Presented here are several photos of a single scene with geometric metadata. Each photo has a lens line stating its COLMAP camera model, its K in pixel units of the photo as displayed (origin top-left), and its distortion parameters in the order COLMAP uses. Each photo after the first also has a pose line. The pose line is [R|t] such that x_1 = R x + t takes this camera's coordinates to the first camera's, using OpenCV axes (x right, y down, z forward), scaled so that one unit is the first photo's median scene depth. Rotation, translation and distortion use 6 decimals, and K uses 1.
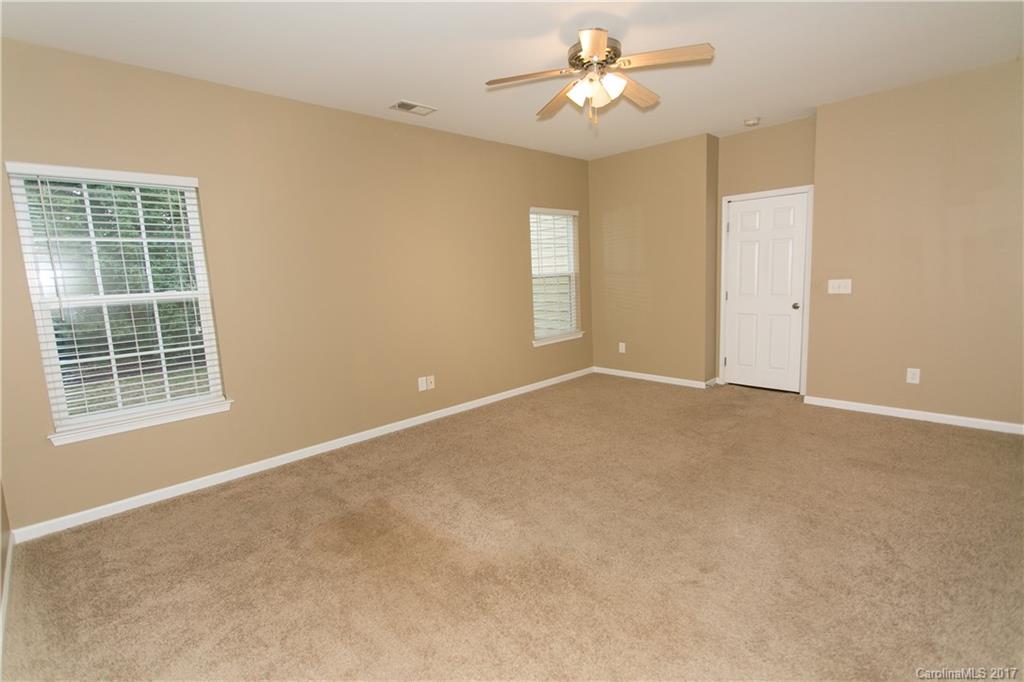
lens RADIAL K [[486.5, 0, 513.0], [0, 486.5, 329.9], [0, 0, 1]] dist [-0.000598, -0.000336]
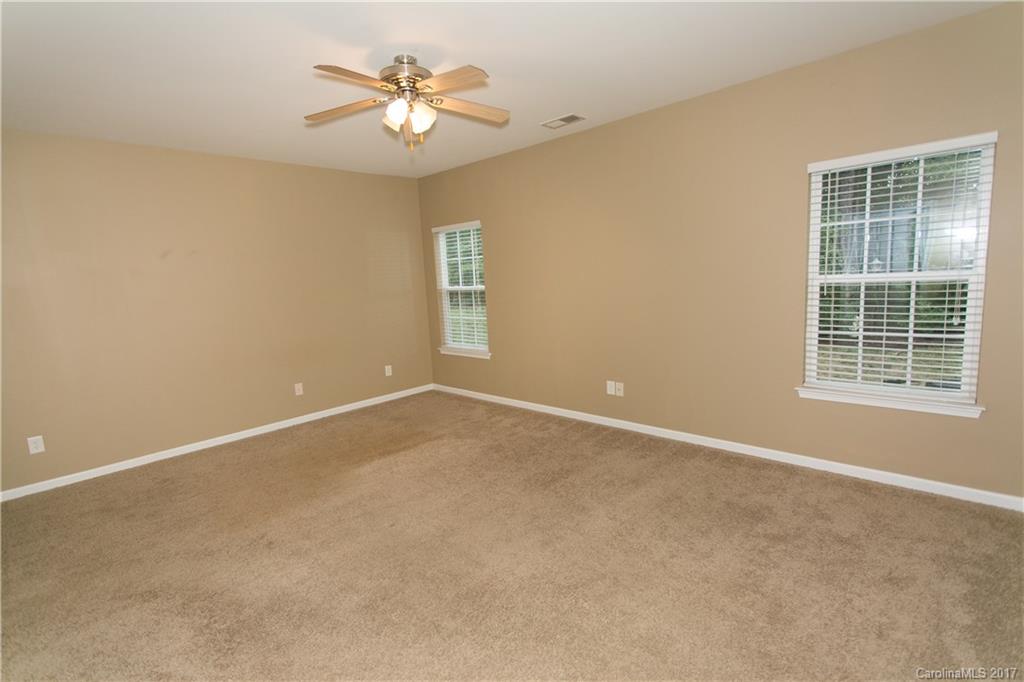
lens RADIAL K [[486.5, 0, 510.1], [0, 486.5, 351.3], [0, 0, 1]] dist [-0.000598, -0.000336]
pose [[0.008970, 0.181895, -0.983277, 0.233376], [-0.080066, 0.980290, 0.180612, -0.037752], [0.996749, 0.077107, 0.023357, 0.227701]]
